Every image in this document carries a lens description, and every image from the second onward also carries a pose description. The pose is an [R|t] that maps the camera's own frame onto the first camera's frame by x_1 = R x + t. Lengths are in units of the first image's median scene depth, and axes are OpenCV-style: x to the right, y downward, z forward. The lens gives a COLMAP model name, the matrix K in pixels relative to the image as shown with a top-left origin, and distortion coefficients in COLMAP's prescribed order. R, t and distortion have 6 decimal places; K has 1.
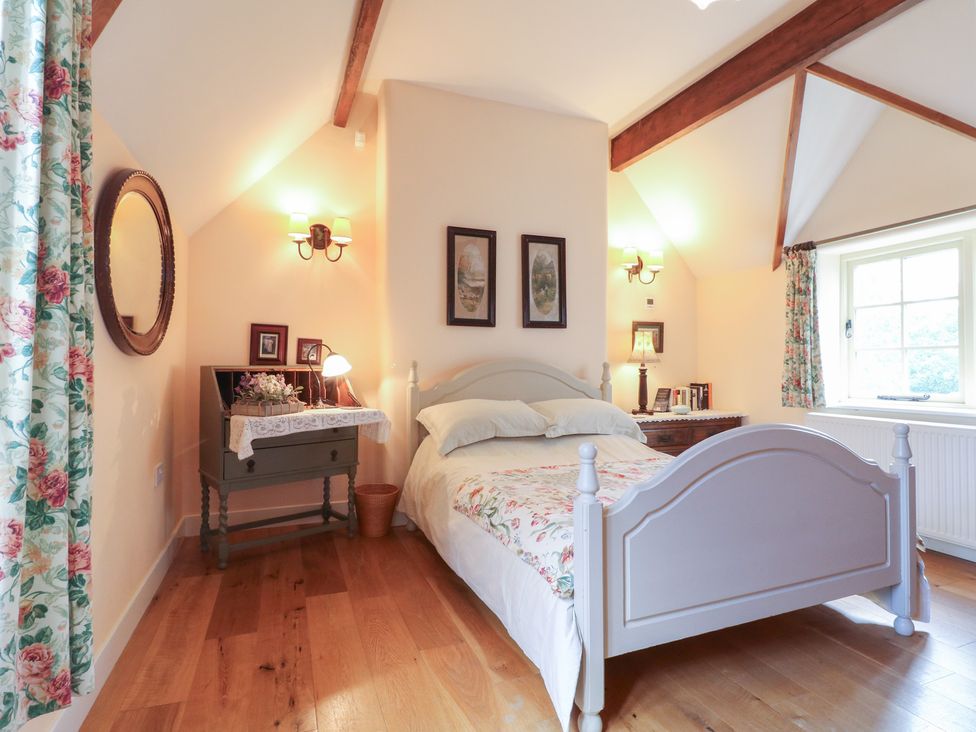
lens RADIAL K [[523.8, 0, 487.7], [0, 523.8, 360.0], [0, 0, 1]] dist [0.000765, -0.014790]
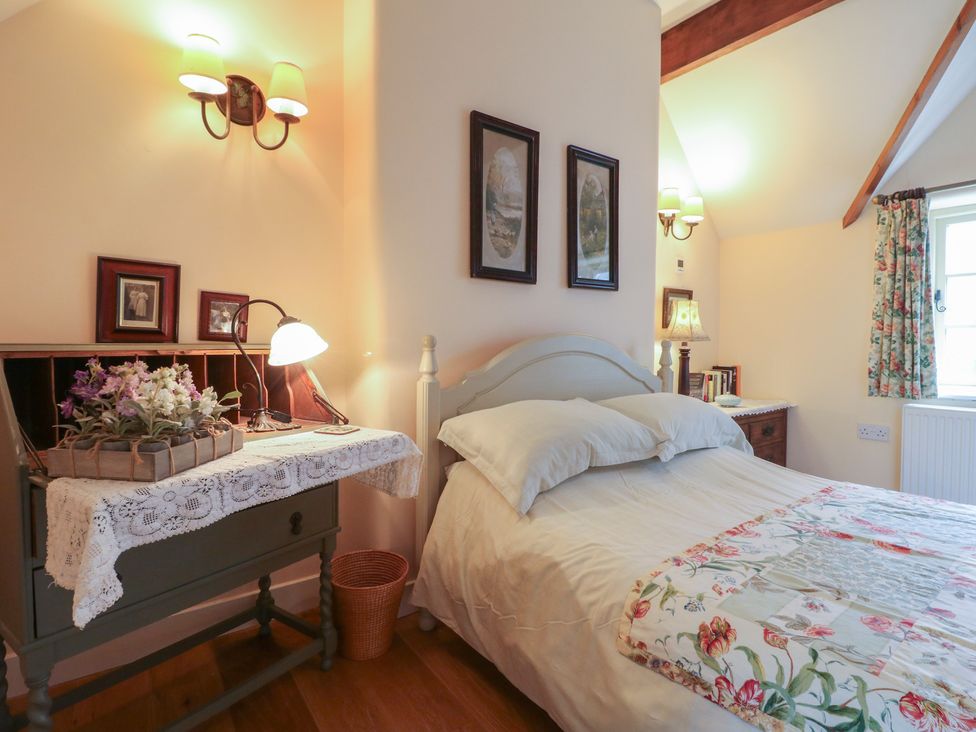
lens RADIAL K [[501.9, 0, 488.6], [0, 501.9, 360.1], [0, 0, 1]] dist [0.001625, -0.017083]
pose [[0.969497, -0.005264, 0.245047, -0.202339], [-0.005310, 0.999084, 0.042472, 0.004348], [-0.245046, -0.042478, 0.968580, 0.433401]]
